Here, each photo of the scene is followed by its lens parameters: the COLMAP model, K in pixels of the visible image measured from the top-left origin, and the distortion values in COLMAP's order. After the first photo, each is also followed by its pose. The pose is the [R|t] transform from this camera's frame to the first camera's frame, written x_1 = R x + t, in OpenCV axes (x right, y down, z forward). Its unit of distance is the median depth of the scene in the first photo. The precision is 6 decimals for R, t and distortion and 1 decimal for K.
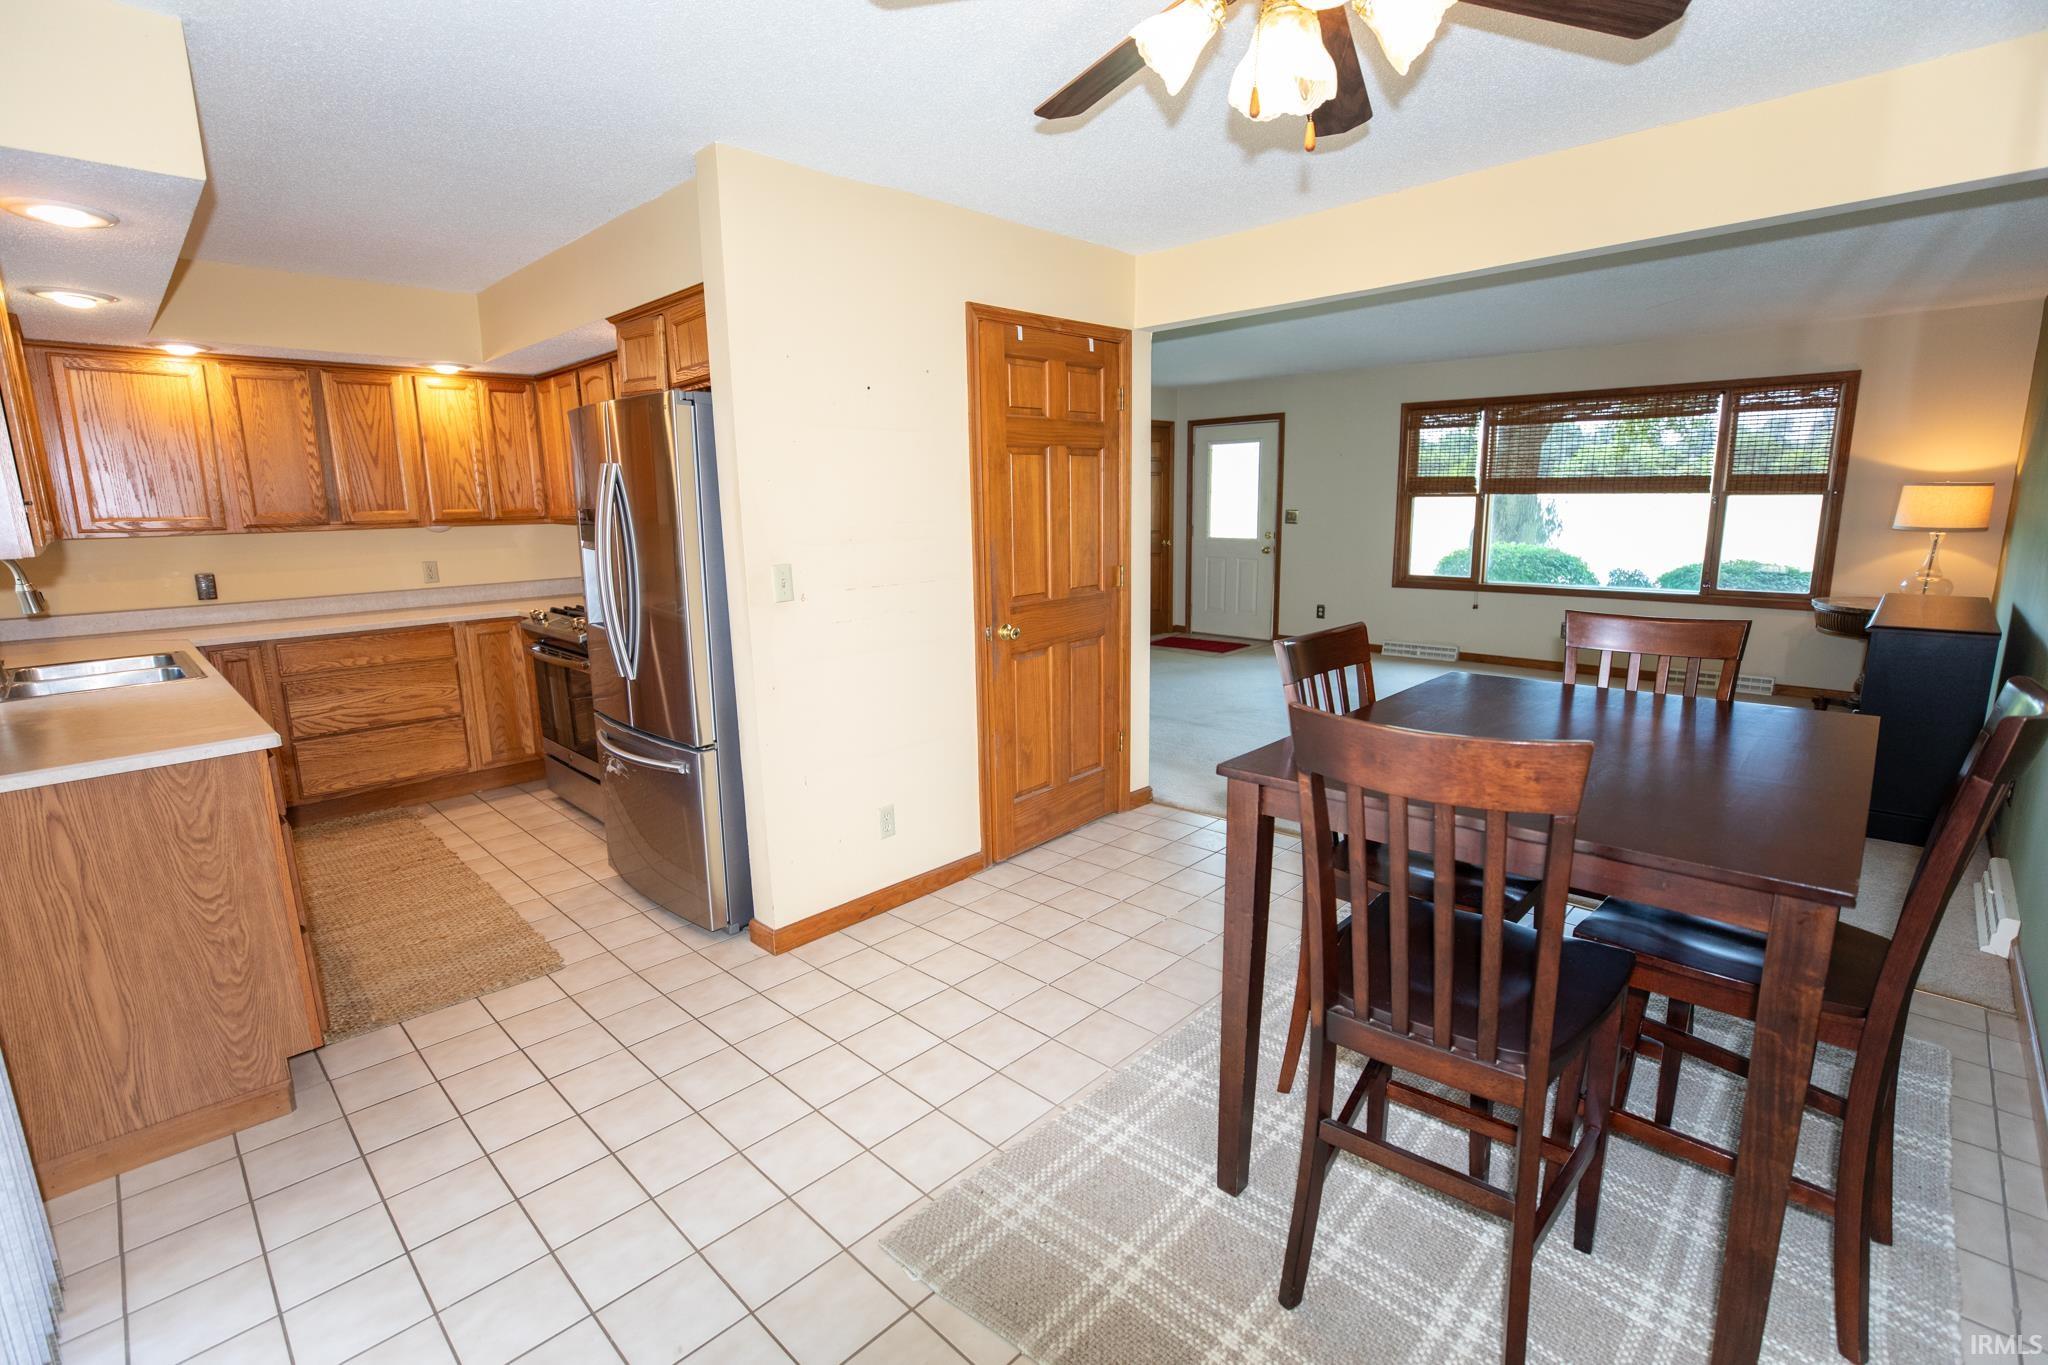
lens RADIAL K [[933.7, 0, 1018.6], [0, 933.7, 685.0], [0, 0, 1]] dist [-0.047812, 0.014712]
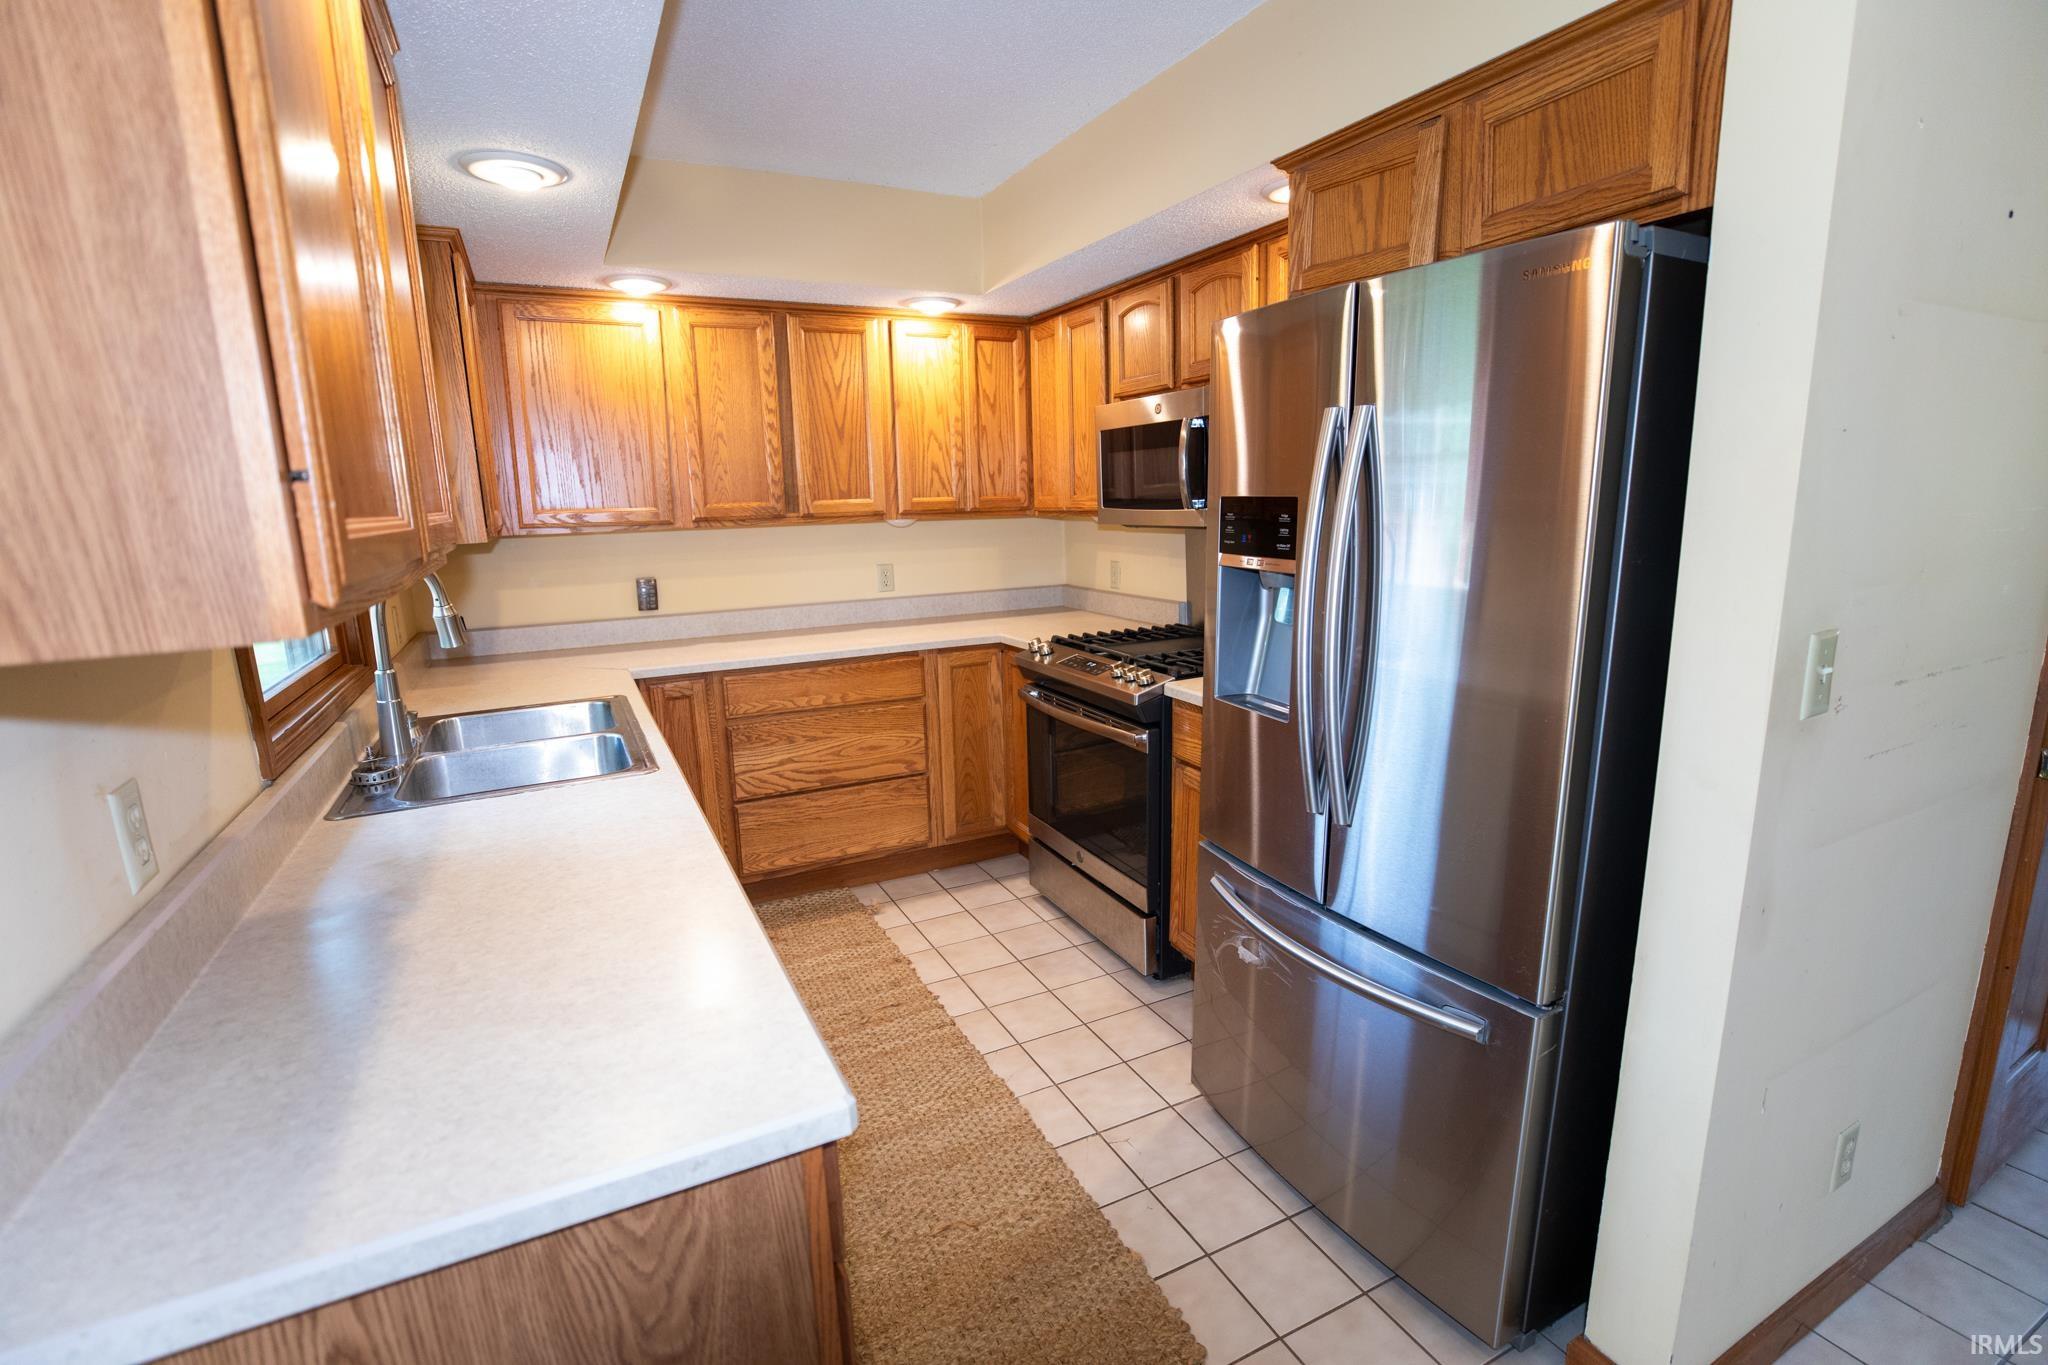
lens RADIAL K [[933.7, 0, 1018.6], [0, 933.7, 685.0], [0, 0, 1]] dist [-0.047812, 0.014712]
pose [[0.944731, 0.058112, -0.322655, -0.316101], [-0.054539, 0.998309, 0.020111, -0.062929], [0.323278, -0.001402, 0.946303, 0.329542]]
